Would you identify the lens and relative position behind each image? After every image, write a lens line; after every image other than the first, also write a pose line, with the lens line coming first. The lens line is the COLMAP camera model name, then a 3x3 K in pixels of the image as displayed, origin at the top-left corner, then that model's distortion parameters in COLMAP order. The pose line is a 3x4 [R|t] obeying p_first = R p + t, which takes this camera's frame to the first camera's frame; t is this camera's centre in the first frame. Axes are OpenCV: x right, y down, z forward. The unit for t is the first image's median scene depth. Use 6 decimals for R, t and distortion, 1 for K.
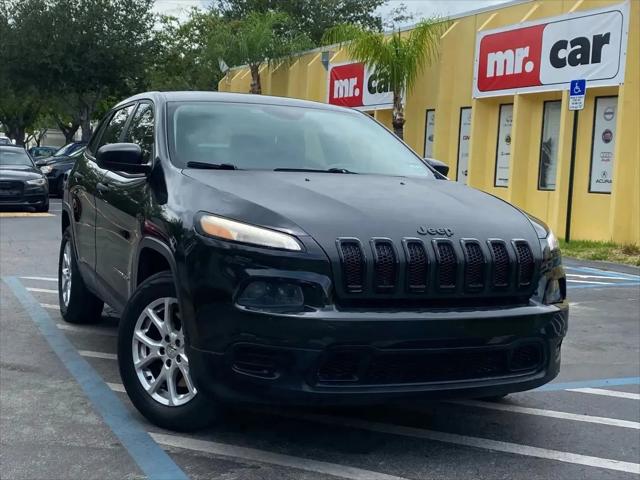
lens RADIAL K [[939.7, 0, 330.9], [0, 939.7, 238.9], [0, 0, 1]] dist [0.042882, -0.016350]
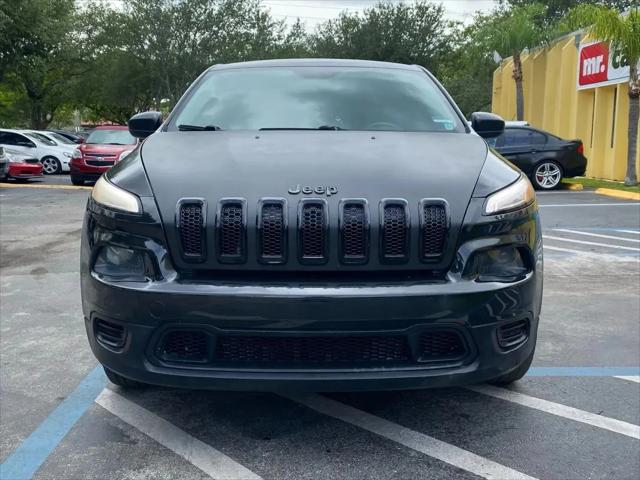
lens RADIAL K [[704.9, 0, 320.5], [0, 704.9, 261.4], [0, 0, 1]] dist [0.004729, -0.007564]
pose [[0.905992, 0.025475, -0.422528, 0.171200], [0.008700, 0.996856, 0.078757, 0.002856], [0.423206, -0.075030, 0.902922, 0.200151]]
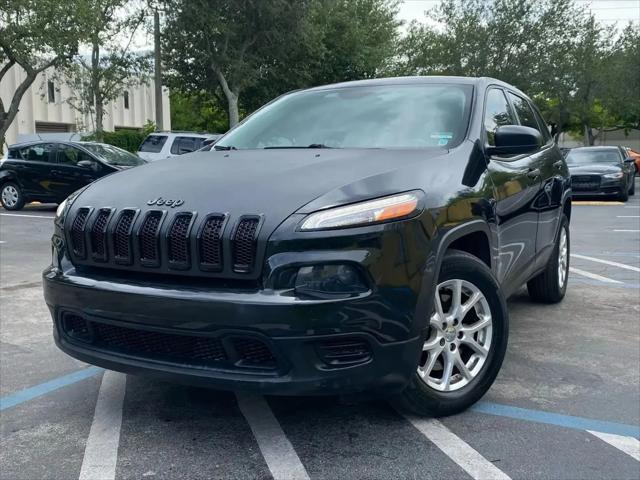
lens RADIAL K [[704.9, 0, 320.5], [0, 704.9, 261.4], [0, 0, 1]] dist [0.004729, -0.007564]
pose [[0.601967, 0.059919, -0.796270, 0.347117], [-0.019105, 0.997976, 0.060654, 0.001833], [0.798292, -0.021299, 0.601893, 0.314910]]
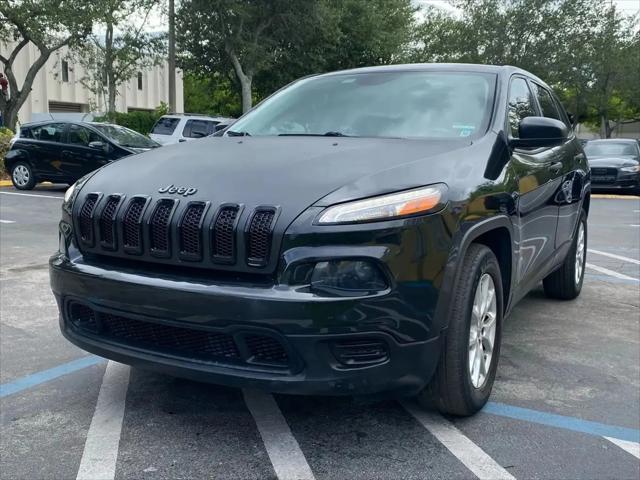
lens RADIAL K [[704.0, 0, 294.7], [0, 704.0, 239.6], [0, 0, 1]] dist [0.008718, -0.033113]
pose [[0.564584, 0.072770, -0.822161, 0.332455], [-0.049083, 0.997303, 0.054567, -0.001347], [0.823915, 0.009547, 0.566633, 0.319883]]
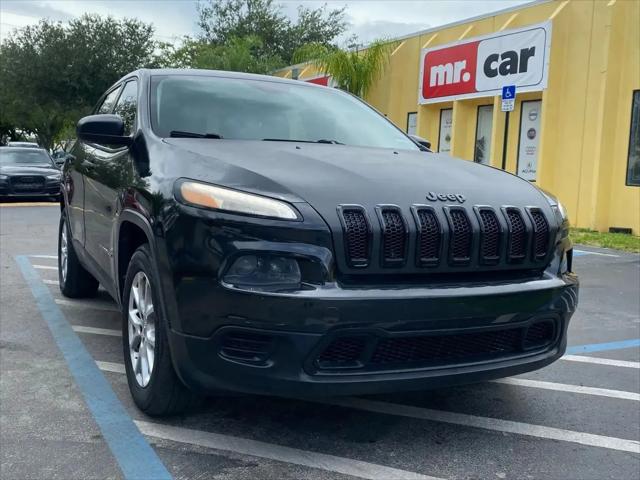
lens RADIAL K [[716.3, 0, 320.9], [0, 716.3, 243.0], [0, 0, 1]] dist [-0.002824, -0.019585]
pose [[0.999333, -0.010366, 0.035009, -0.014263], [0.009501, 0.999648, 0.024788, 0.007743], [-0.035254, -0.024439, 0.999080, 0.145889]]
